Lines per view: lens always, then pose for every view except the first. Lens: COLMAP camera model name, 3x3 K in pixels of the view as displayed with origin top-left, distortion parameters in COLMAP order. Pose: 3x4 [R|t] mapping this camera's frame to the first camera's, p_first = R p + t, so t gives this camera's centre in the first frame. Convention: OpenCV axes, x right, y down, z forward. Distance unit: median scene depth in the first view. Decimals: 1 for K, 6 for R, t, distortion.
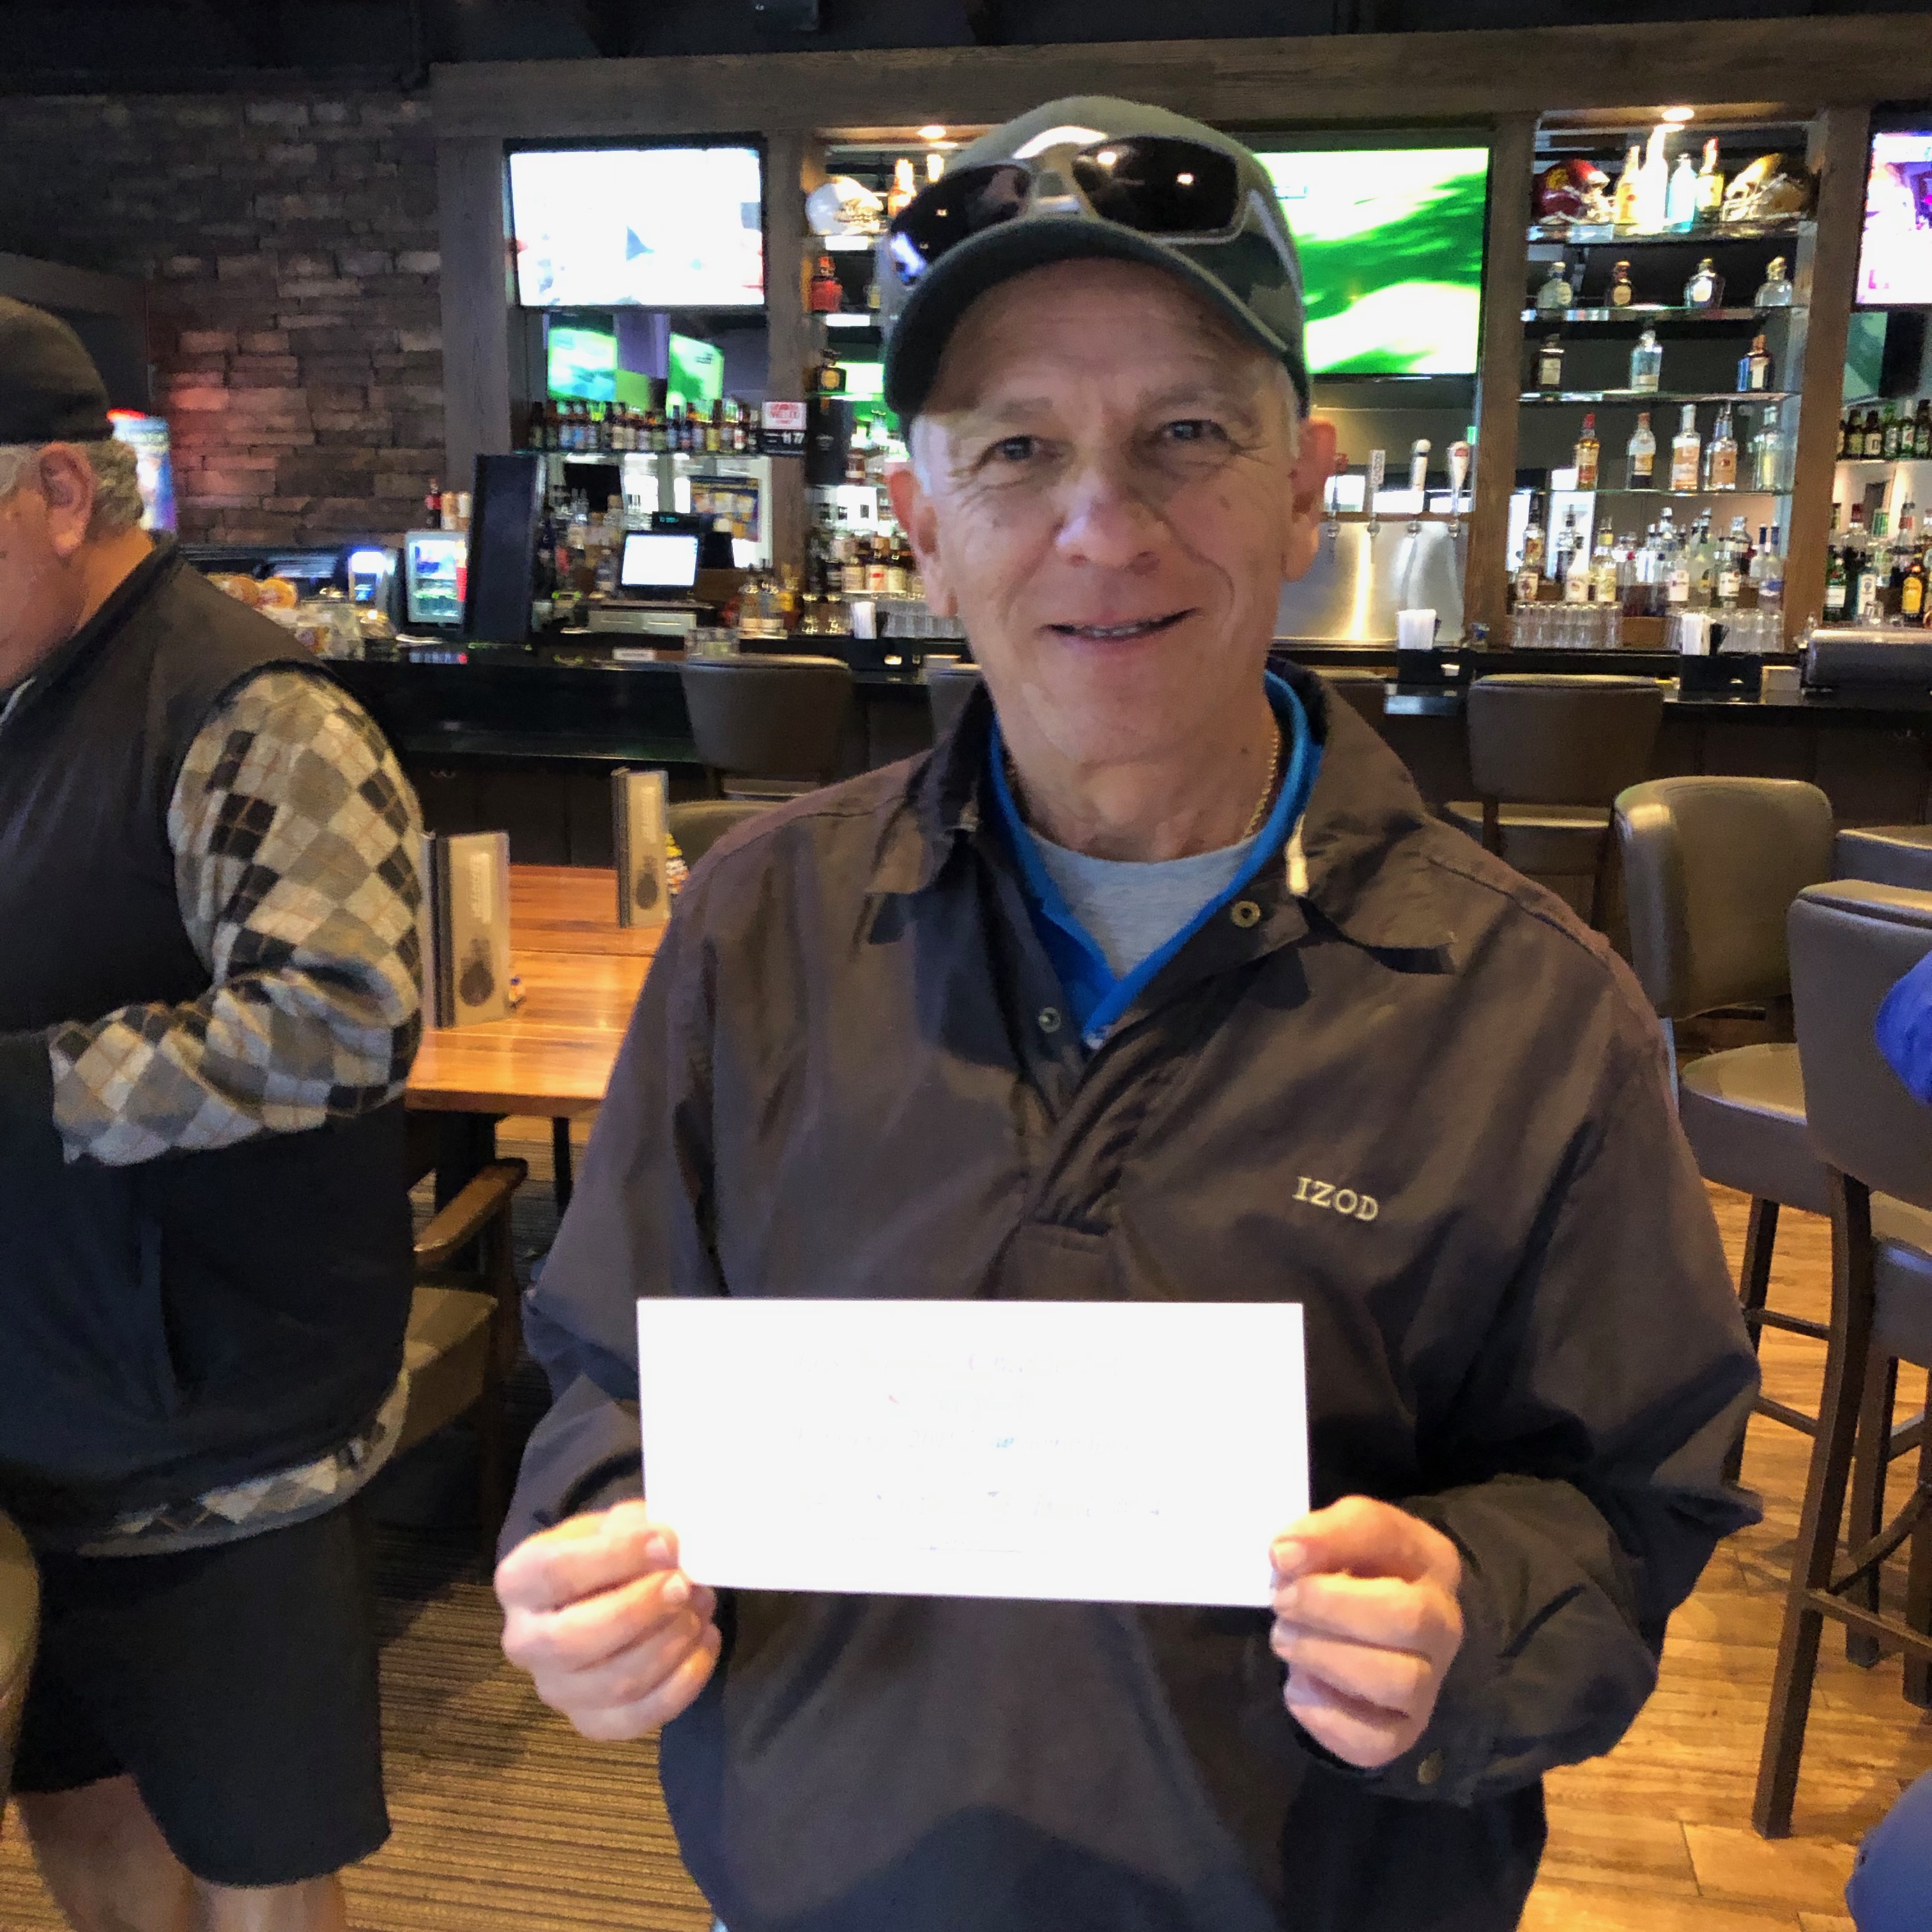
lens RADIAL K [[2106.9, 0, 918.1], [0, 2106.9, 939.6], [0, 0, 1]] dist [0.017599, 0.000000]
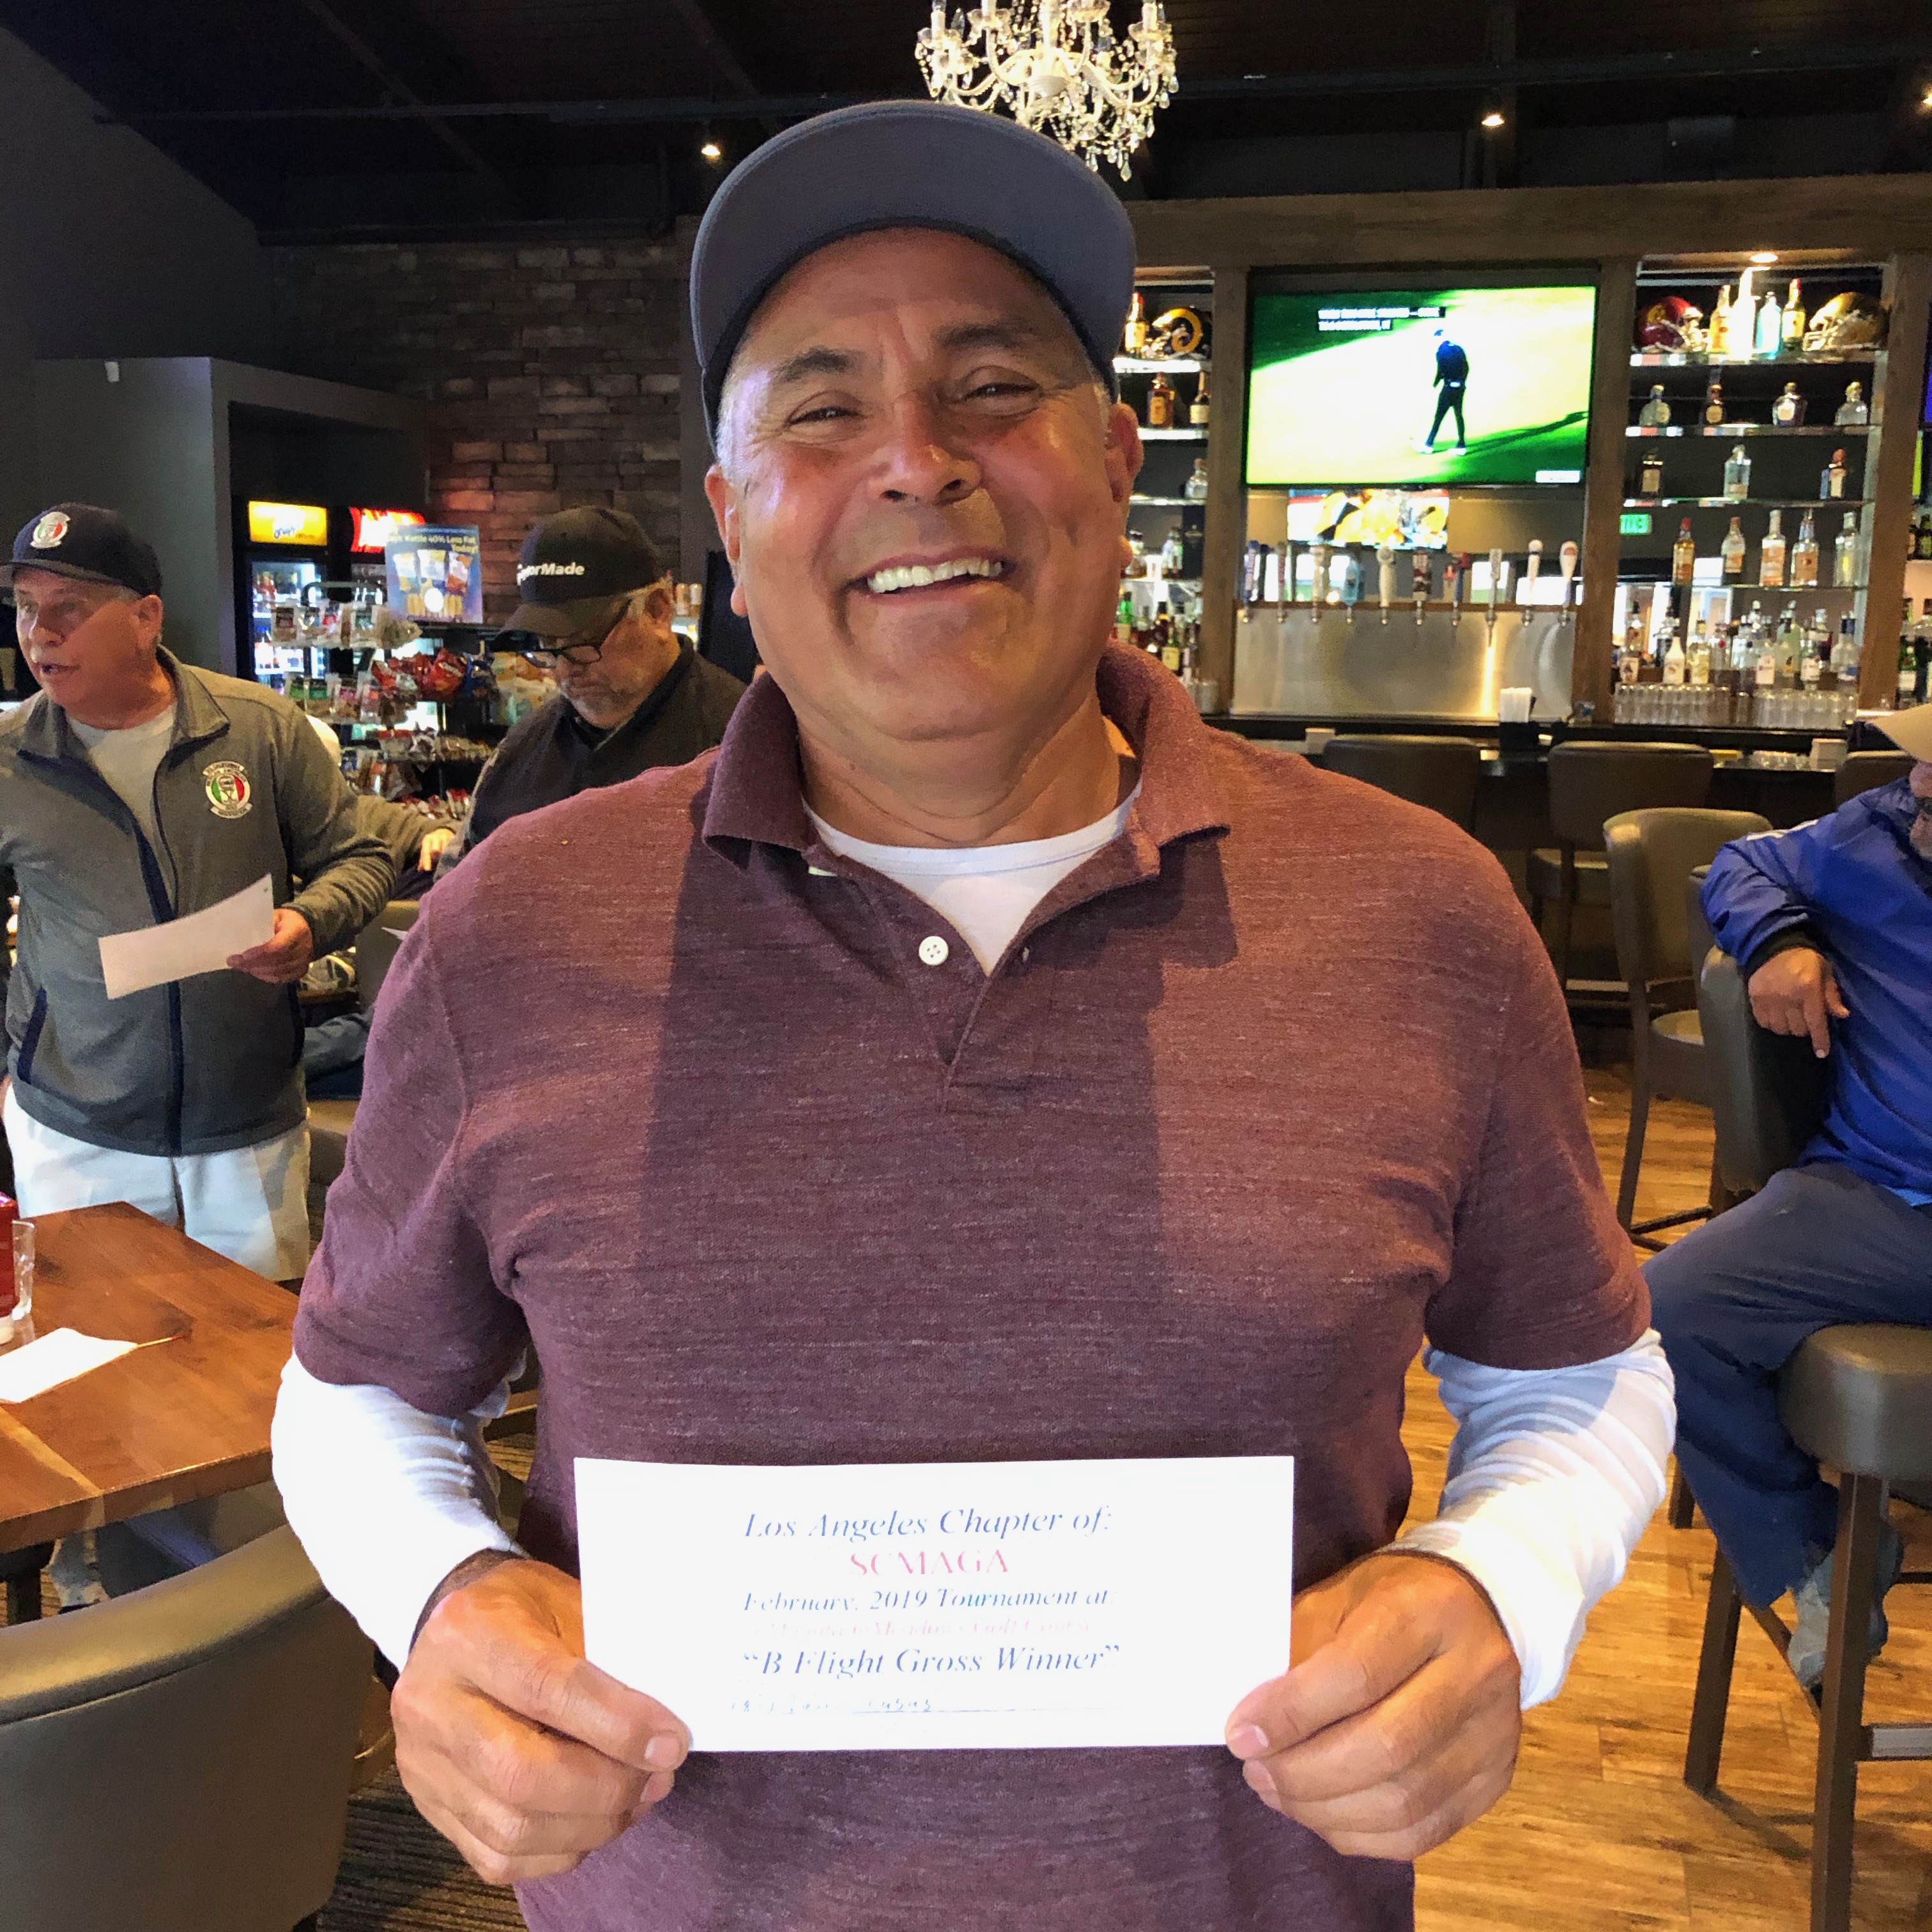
lens RADIAL K [[2106.9, 0, 910.3], [0, 2106.9, 992.5], [0, 0, 1]] dist [0.017599, 0.000000]
pose [[0.997019, 0.018969, -0.074792, -0.006866], [-0.019903, 0.999733, -0.011756, 0.026744], [0.074549, 0.013210, 0.997130, -0.155616]]
